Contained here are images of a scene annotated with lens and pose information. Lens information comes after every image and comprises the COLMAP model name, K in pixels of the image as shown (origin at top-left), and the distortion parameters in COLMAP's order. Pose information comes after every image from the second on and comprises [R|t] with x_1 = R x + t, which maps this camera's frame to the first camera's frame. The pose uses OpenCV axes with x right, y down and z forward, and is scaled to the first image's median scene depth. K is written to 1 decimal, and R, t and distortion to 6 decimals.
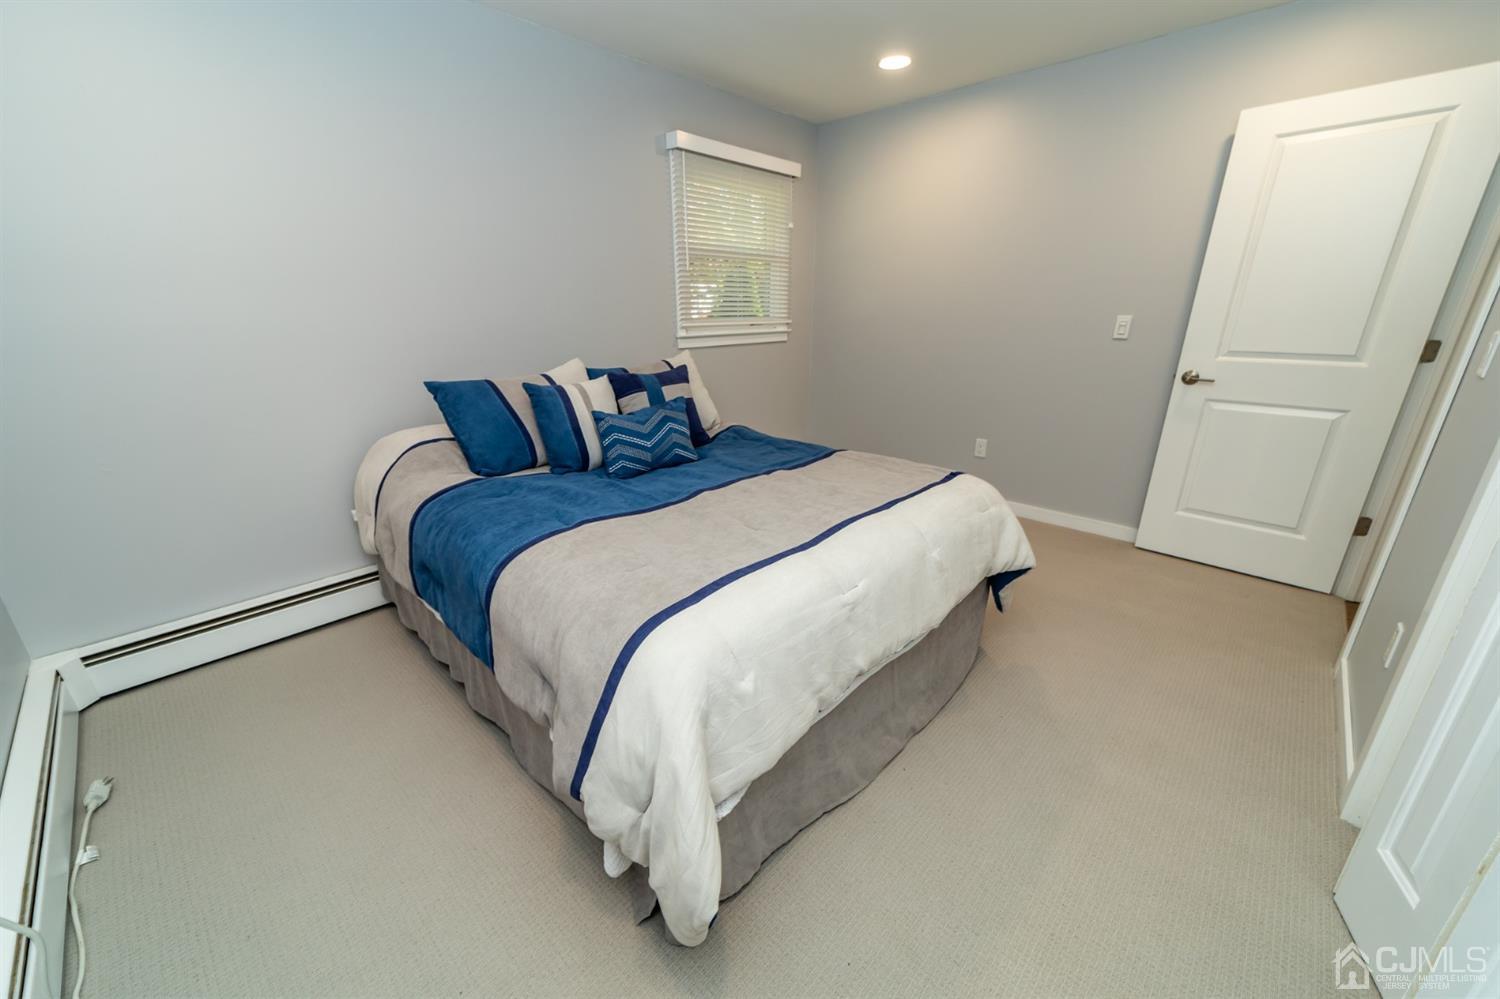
lens RADIAL K [[568.7, 0, 743.9], [0, 568.7, 505.0], [0, 0, 1]] dist [0.002164, 0.001228]
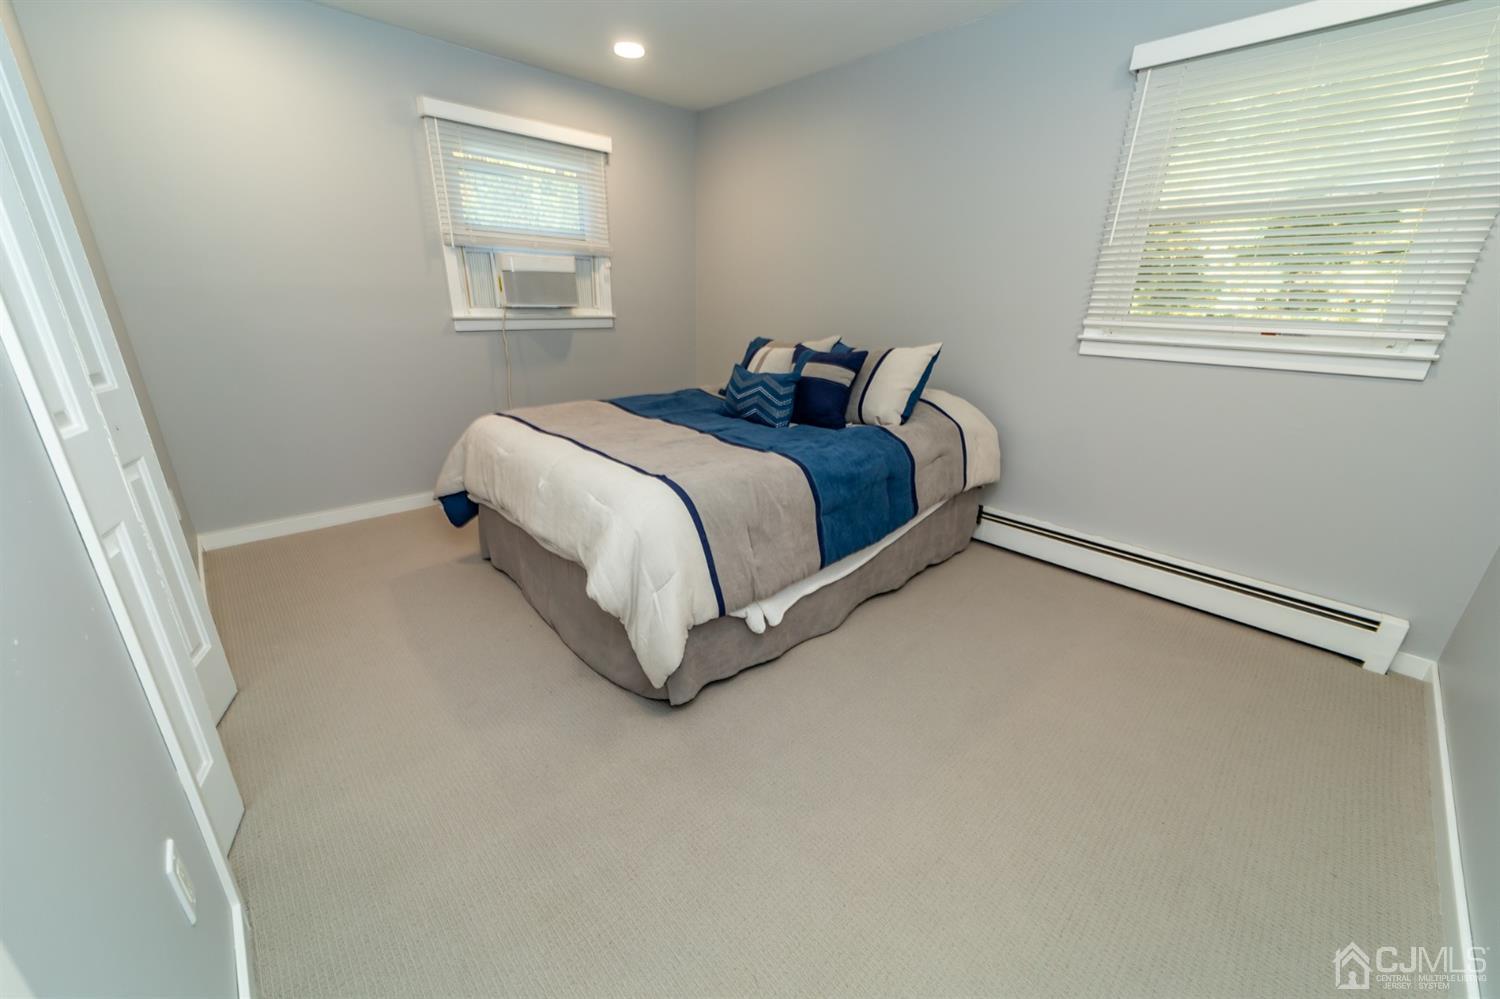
lens RADIAL K [[568.7, 0, 743.9], [0, 568.7, 505.0], [0, 0, 1]] dist [0.002164, 0.001228]
pose [[-0.059689, 0.345972, -0.936344, 1.067941], [-0.349299, 0.871475, 0.344270, -0.323437], [0.935108, 0.347613, 0.068830, 0.952070]]
